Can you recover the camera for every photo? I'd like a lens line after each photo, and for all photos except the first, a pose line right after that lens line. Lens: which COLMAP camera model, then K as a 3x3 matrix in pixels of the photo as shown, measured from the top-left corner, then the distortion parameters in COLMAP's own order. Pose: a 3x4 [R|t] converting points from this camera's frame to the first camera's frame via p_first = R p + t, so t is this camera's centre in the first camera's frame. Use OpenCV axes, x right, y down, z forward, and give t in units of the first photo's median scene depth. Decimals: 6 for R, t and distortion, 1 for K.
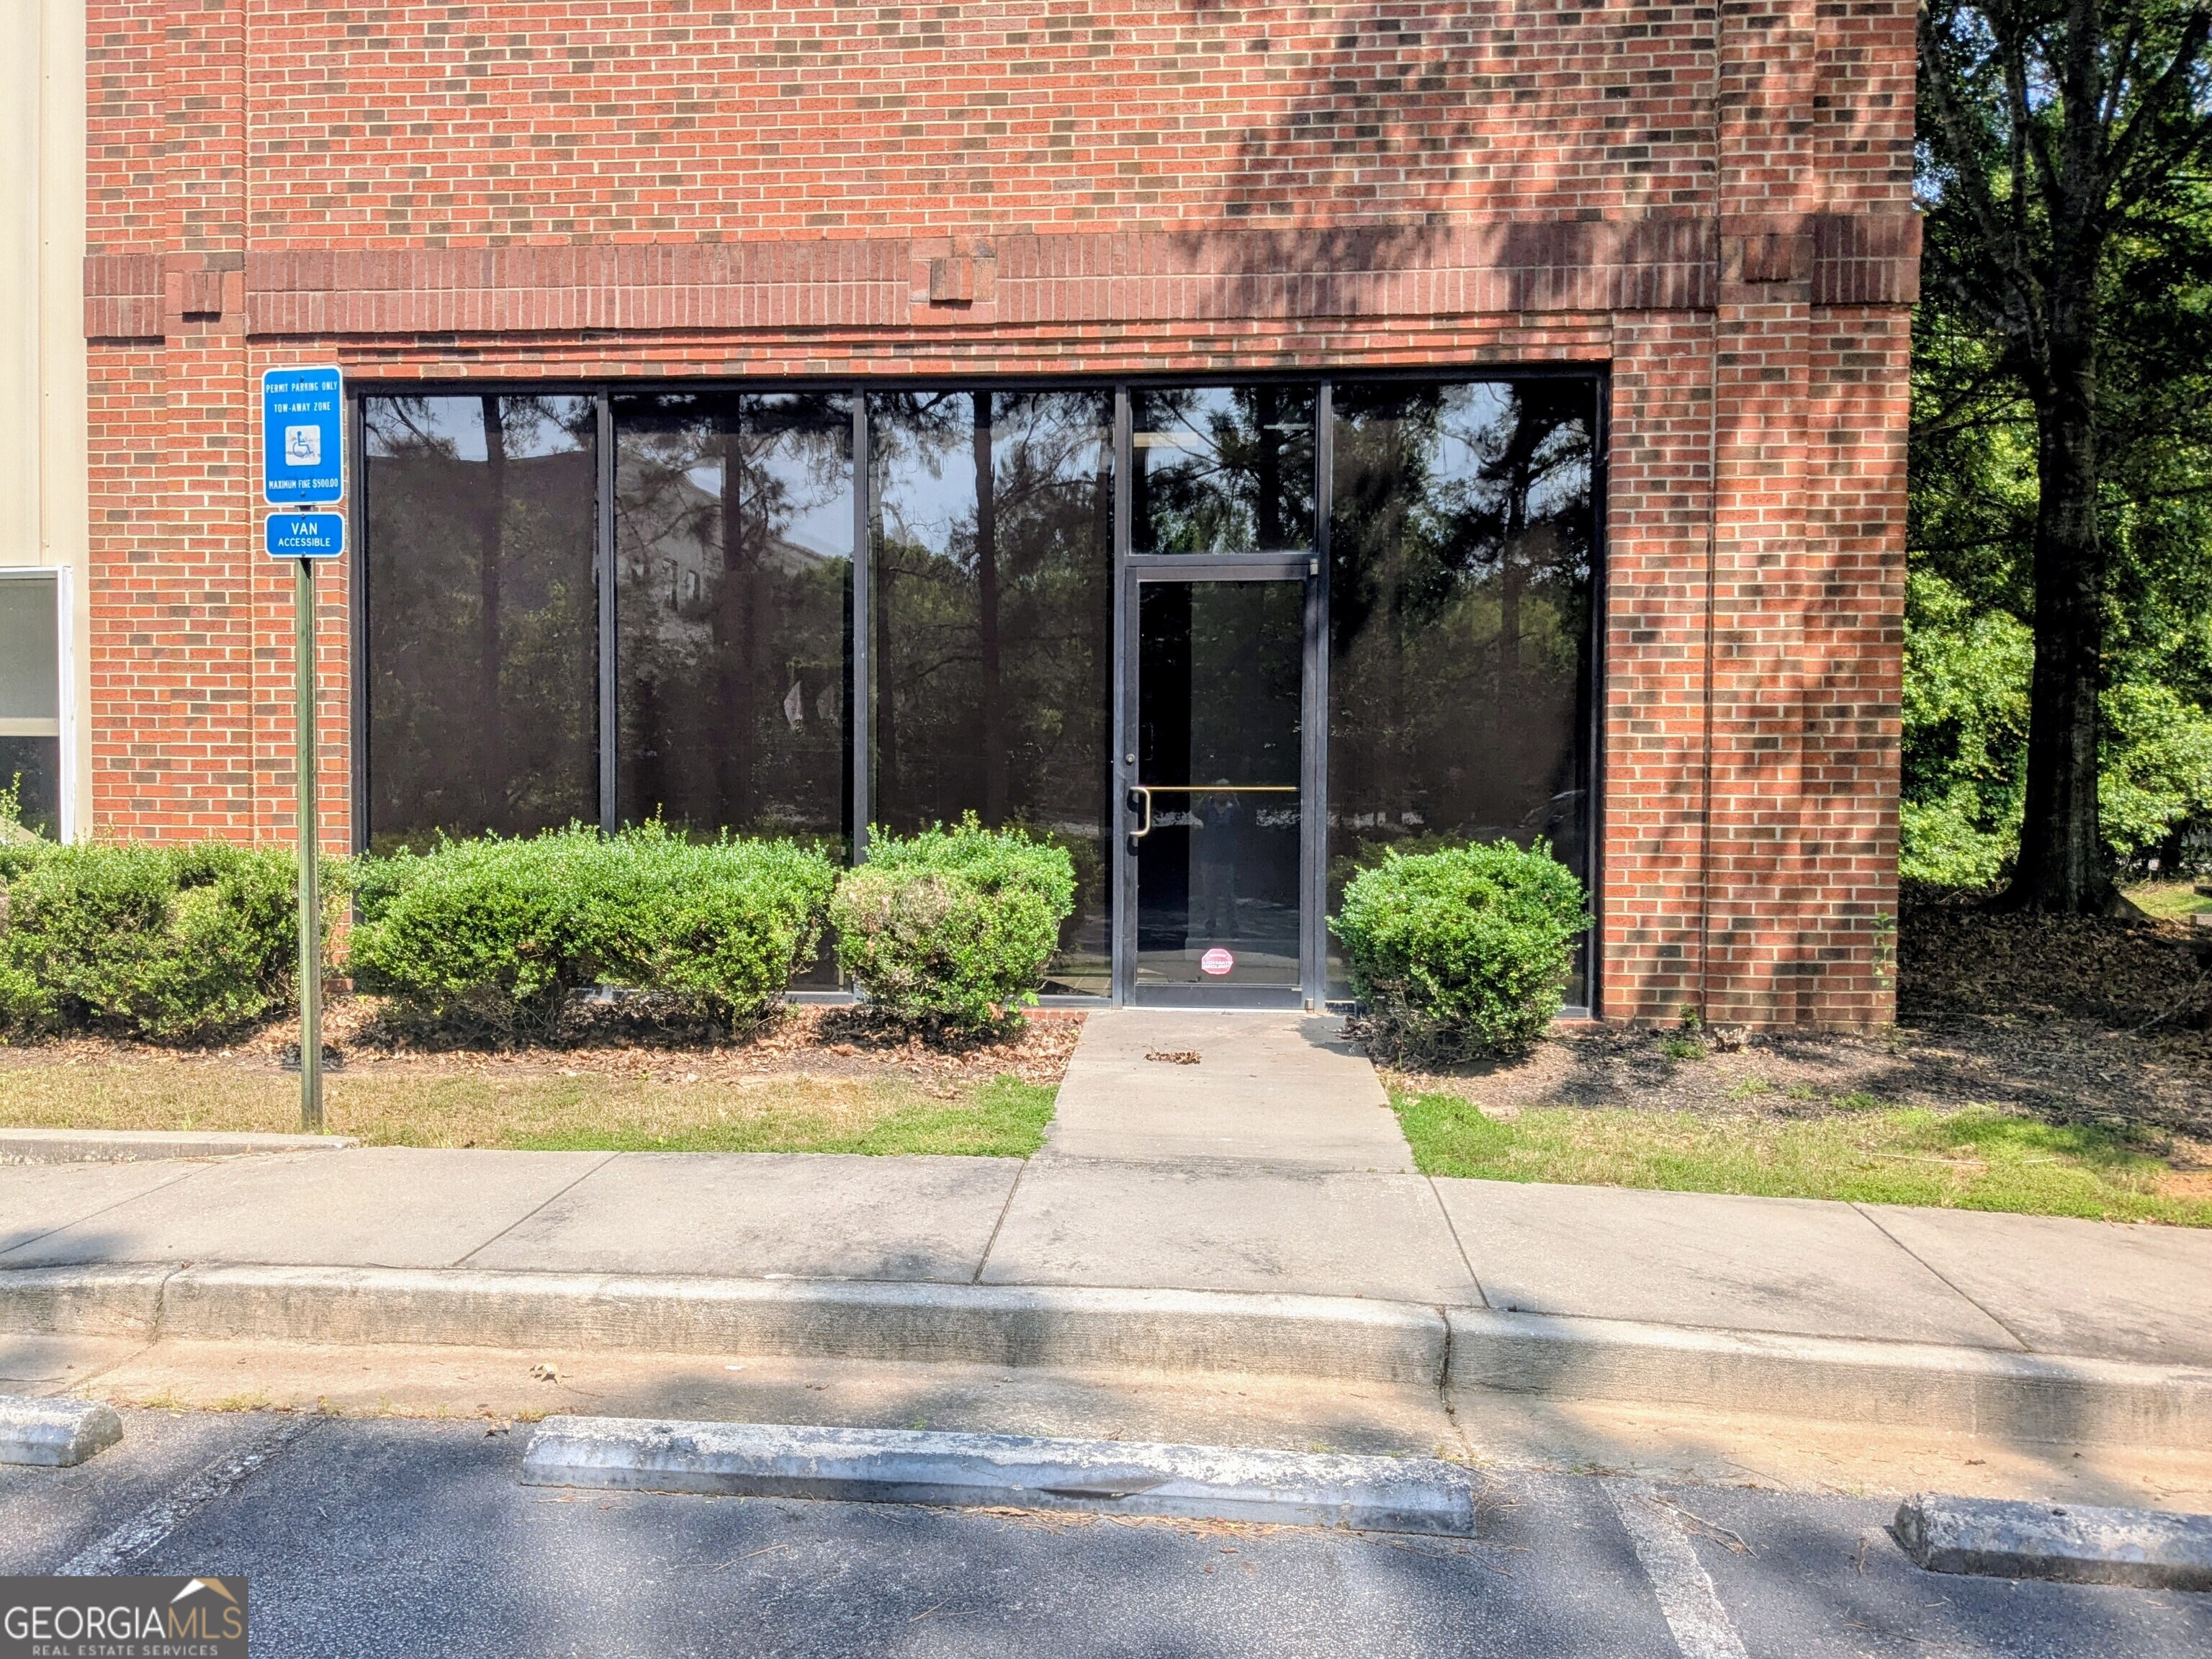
lens RADIAL K [[1775.9, 0, 1106.0], [0, 1775.9, 829.5], [0, 0, 1]] dist [0.041131, -0.058463]
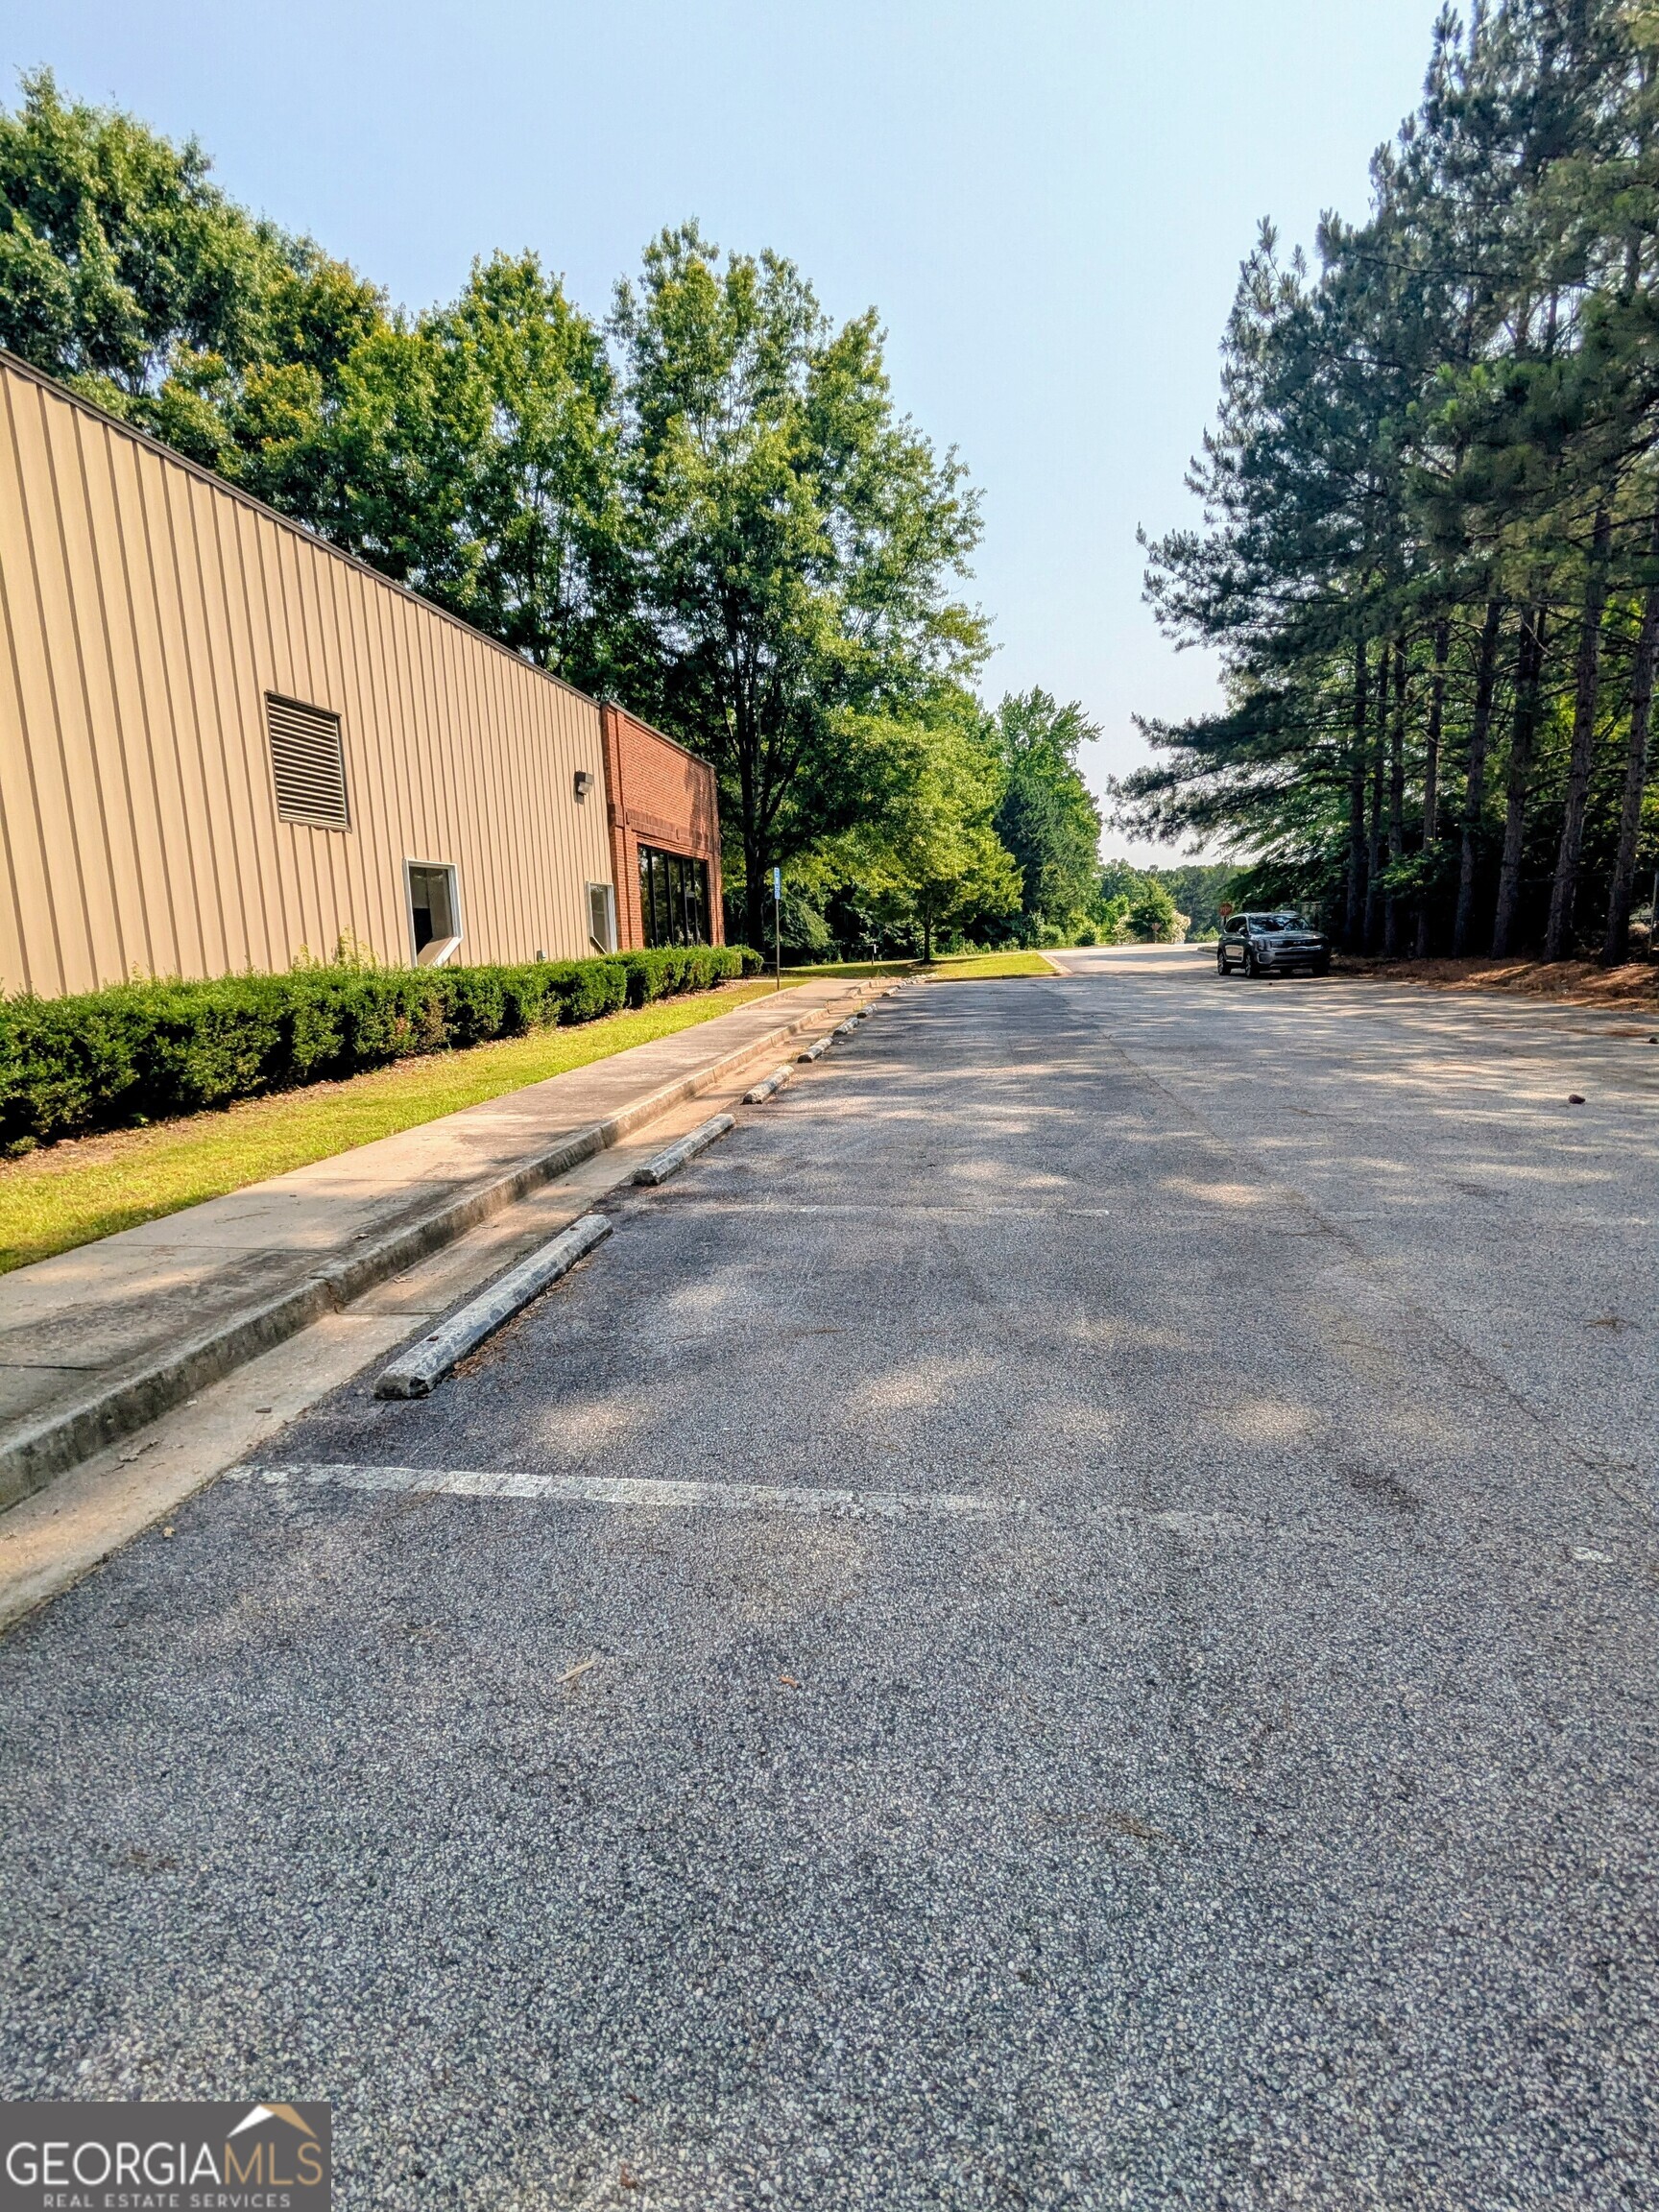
lens RADIAL K [[1056.0, 0, 829.5], [0, 1056.0, 1106.0], [0, 0, 1]] dist [0.001182, 0.000426]
pose [[0.041173, -0.173447, 0.983982, -2.857735], [0.060797, 0.983427, 0.170805, -0.029287], [-0.997301, 0.052791, 0.051036, 0.430097]]
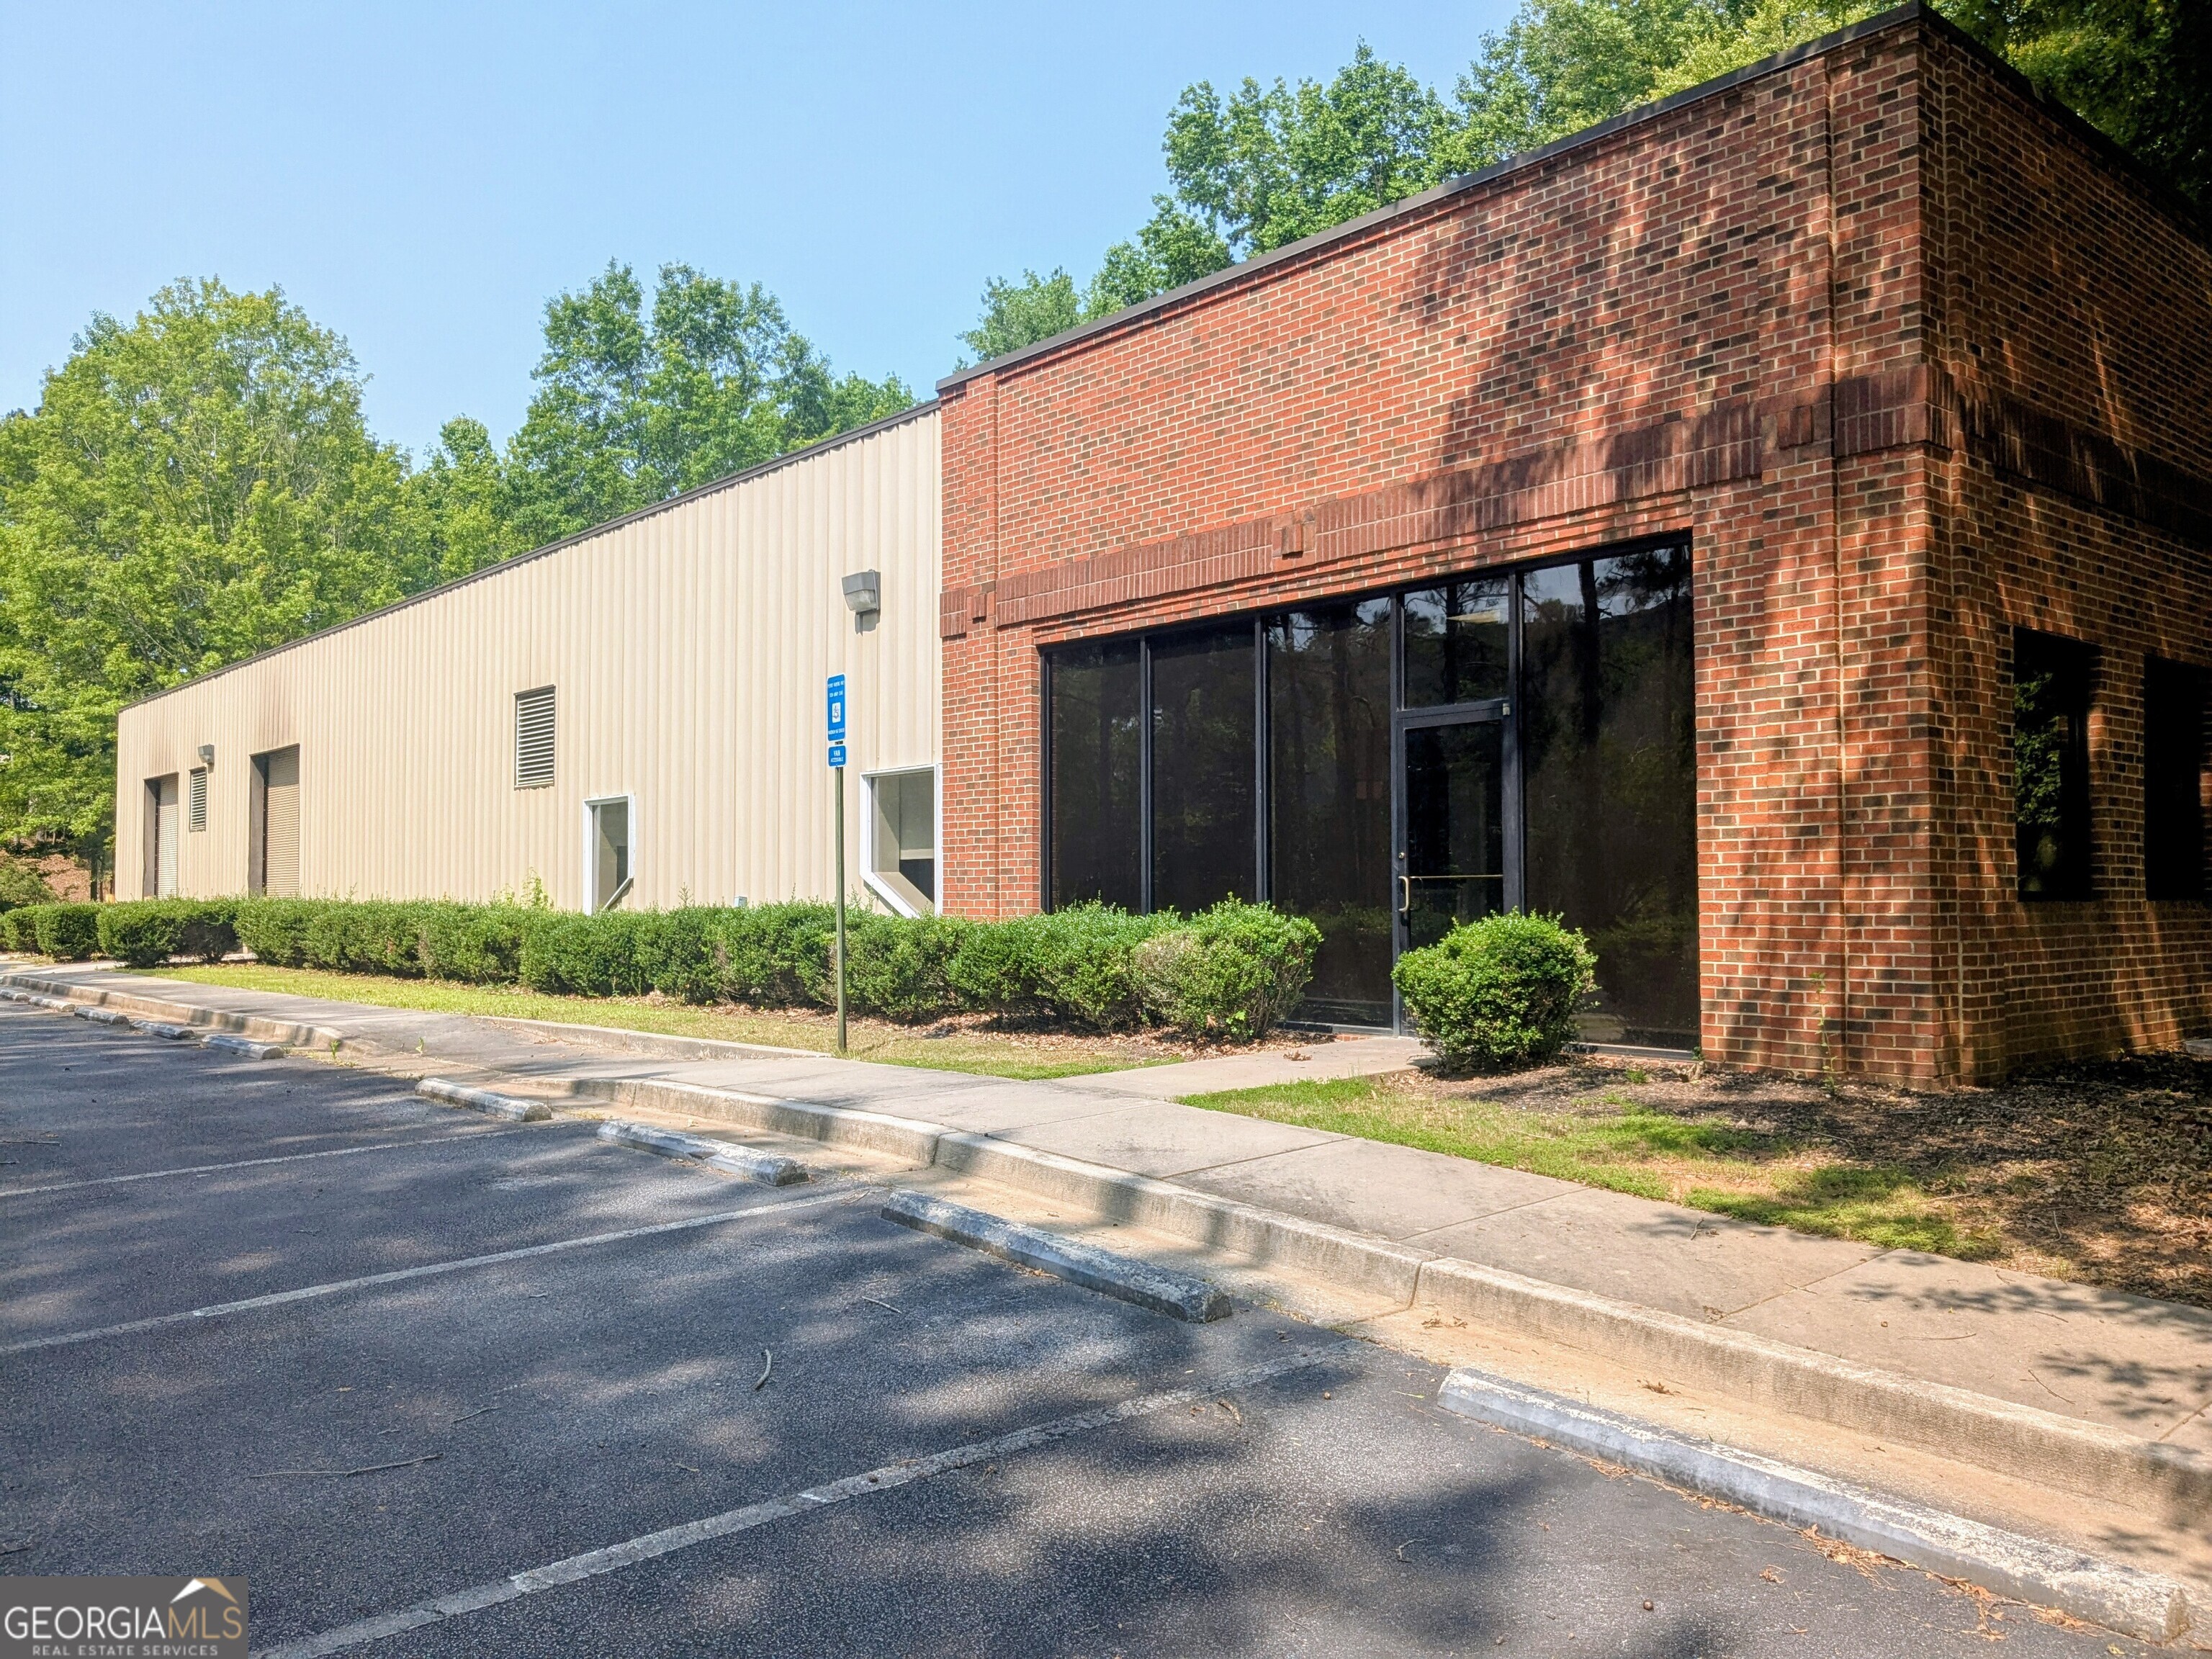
lens RADIAL K [[1775.9, 0, 1106.0], [0, 1775.9, 829.5], [0, 0, 1]] dist [0.041131, -0.058463]
pose [[0.712348, -0.034478, -0.700980, 0.858134], [-0.012301, 0.998026, -0.061589, 0.028672], [0.701719, 0.052495, 0.710517, -0.158636]]
